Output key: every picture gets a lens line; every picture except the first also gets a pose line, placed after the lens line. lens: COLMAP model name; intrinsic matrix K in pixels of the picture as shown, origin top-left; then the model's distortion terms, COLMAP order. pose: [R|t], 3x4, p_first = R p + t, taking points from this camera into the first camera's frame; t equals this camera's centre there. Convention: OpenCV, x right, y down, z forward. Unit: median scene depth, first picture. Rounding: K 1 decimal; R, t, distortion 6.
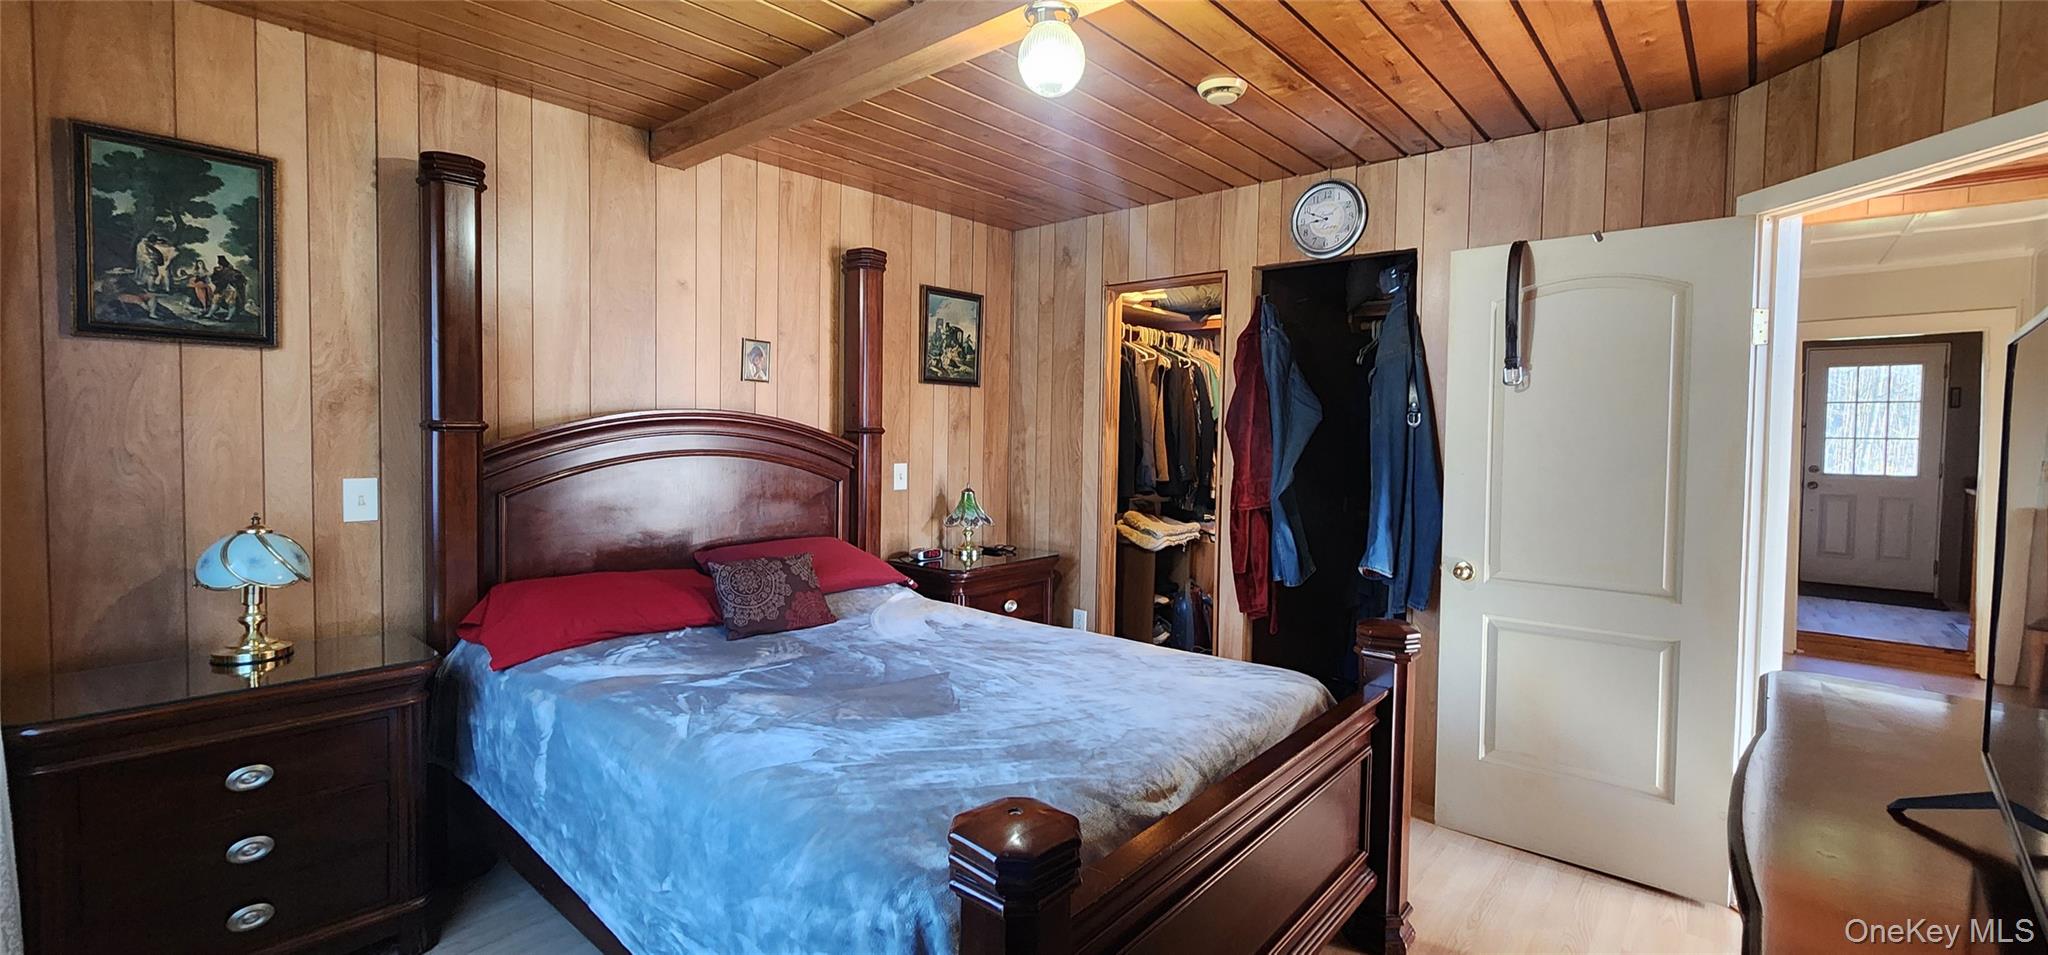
lens RADIAL K [[847.8, 0, 1032.5], [0, 847.8, 464.1], [0, 0, 1]] dist [0.003613, 0.000506]
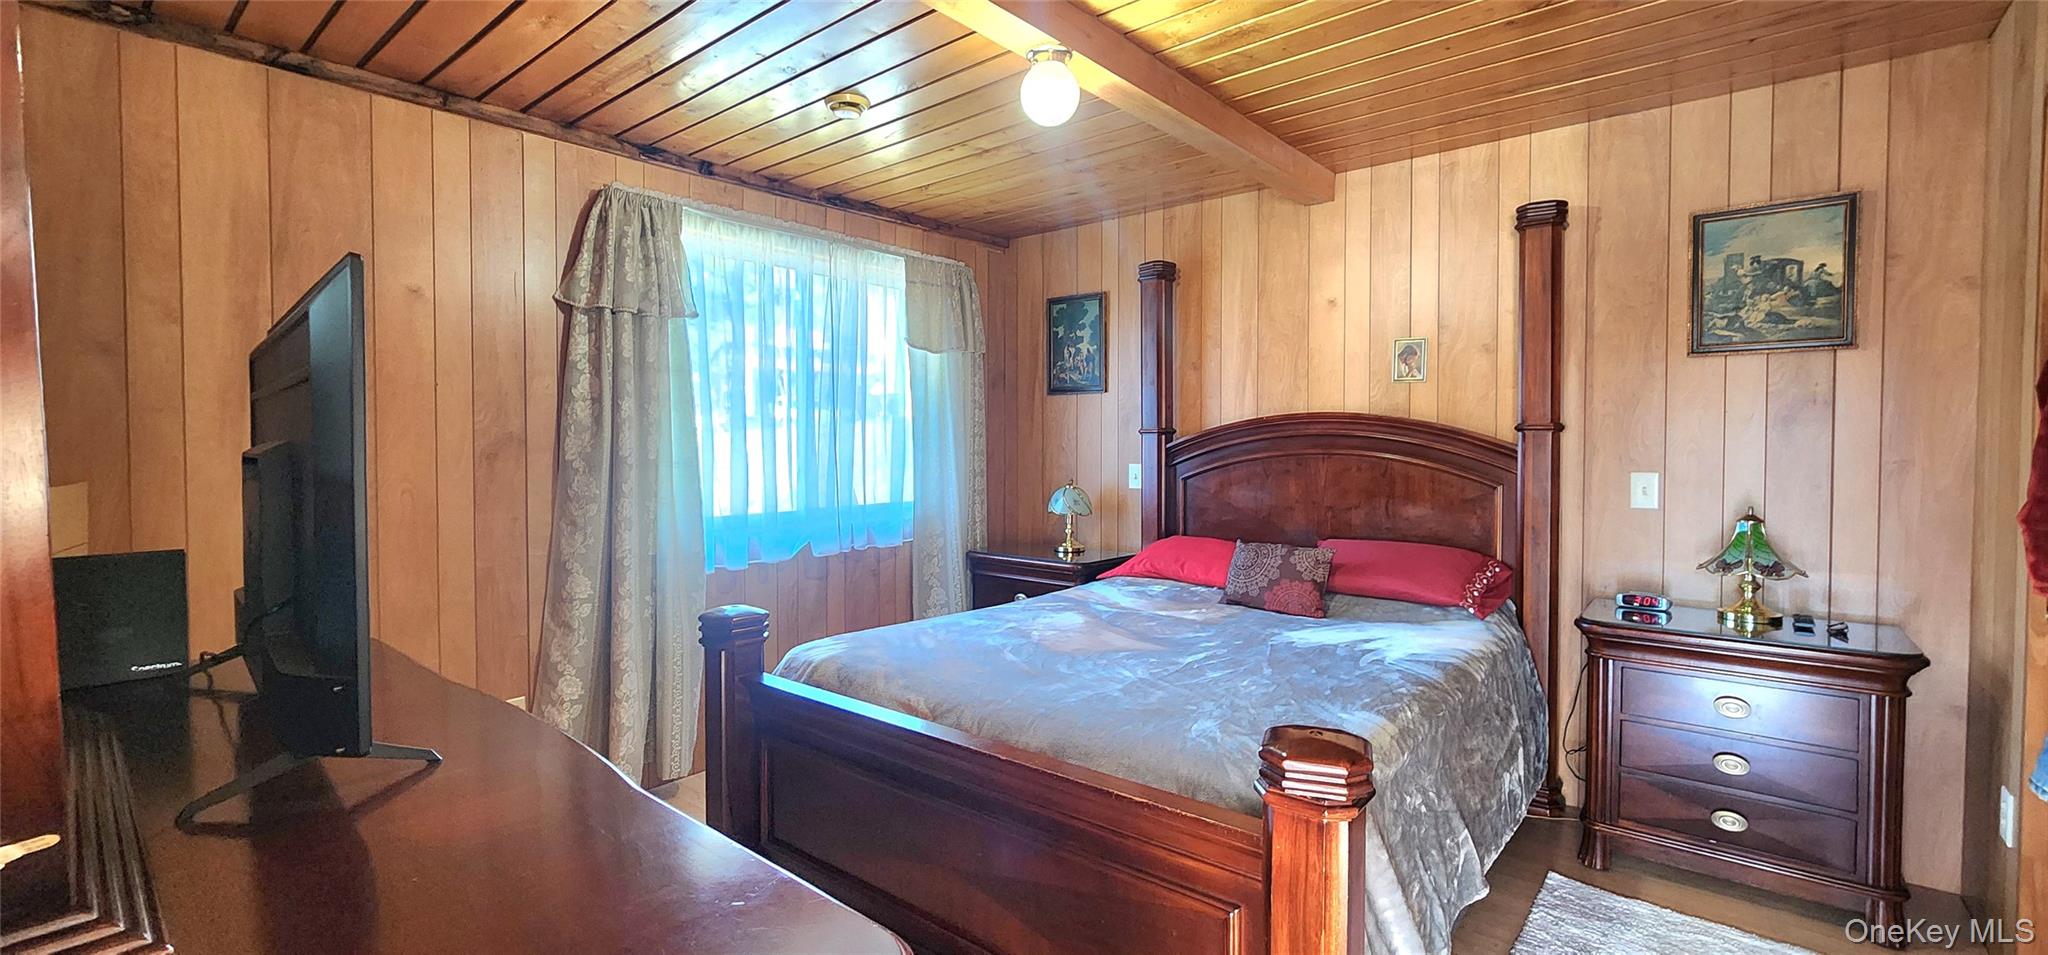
lens RADIAL K [[847.8, 0, 1039.7], [0, 847.8, 475.8], [0, 0, 1]] dist [0.003613, 0.000506]
pose [[0.010855, 0.009909, -0.999892, 0.630115], [-0.052601, 0.998572, 0.009325, 0.024628], [0.998557, 0.052494, 0.011361, 0.543971]]
